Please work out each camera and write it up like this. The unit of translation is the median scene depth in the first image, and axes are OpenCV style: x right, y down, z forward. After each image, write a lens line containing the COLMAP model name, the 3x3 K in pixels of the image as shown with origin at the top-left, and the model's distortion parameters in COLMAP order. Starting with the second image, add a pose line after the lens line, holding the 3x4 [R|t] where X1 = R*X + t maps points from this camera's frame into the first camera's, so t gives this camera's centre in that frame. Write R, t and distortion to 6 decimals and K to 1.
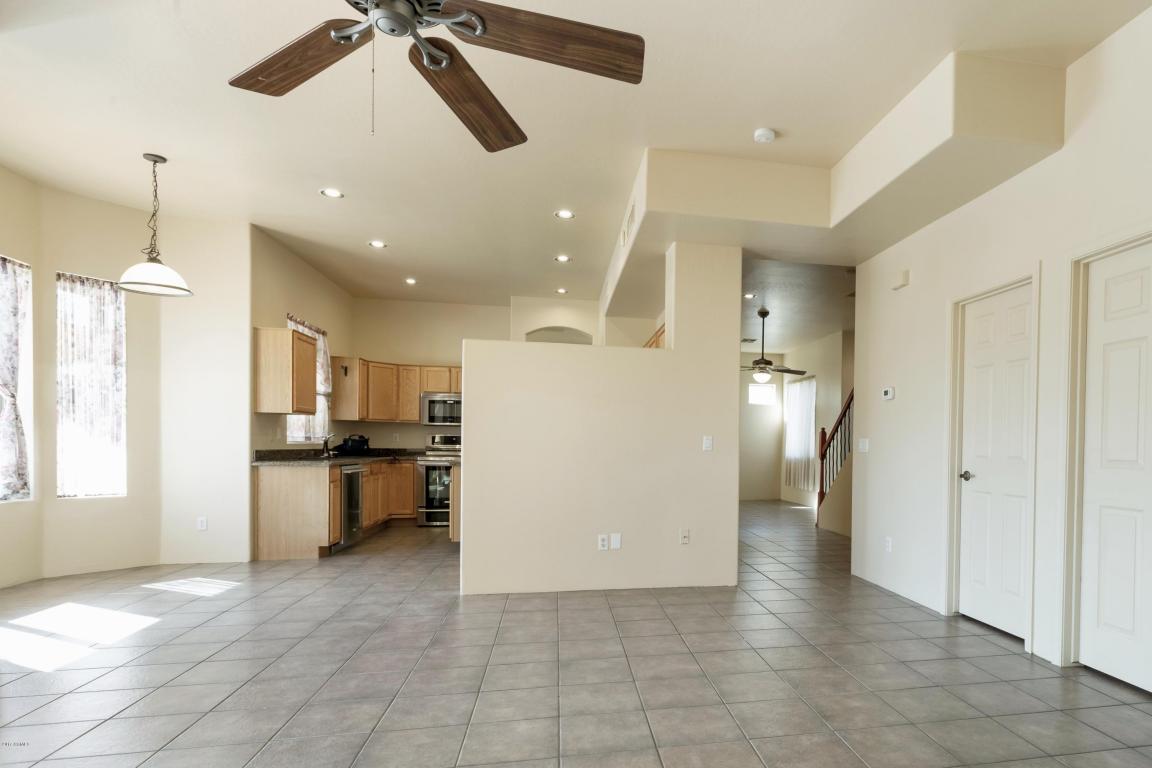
lens RADIAL K [[662.9, 0, 576.5], [0, 662.9, 460.9], [0, 0, 1]] dist [-0.002979, -0.000134]
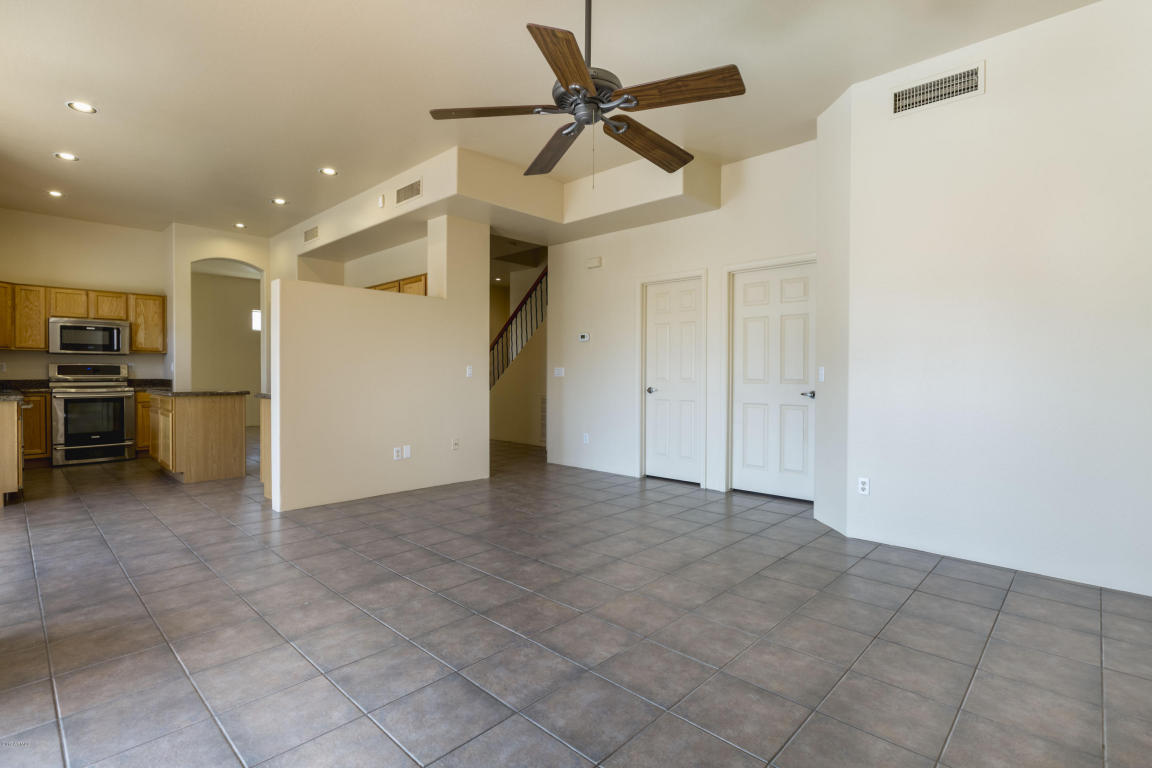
lens RADIAL K [[549.3, 0, 576.0], [0, 549.3, 384.0], [0, 0, 1]] dist [0.002860, 0.000445]
pose [[0.843370, -0.020128, 0.536956, -0.174946], [0.021314, 0.999765, 0.004000, -0.001642], [-0.536910, 0.008072, 0.843601, -0.024546]]
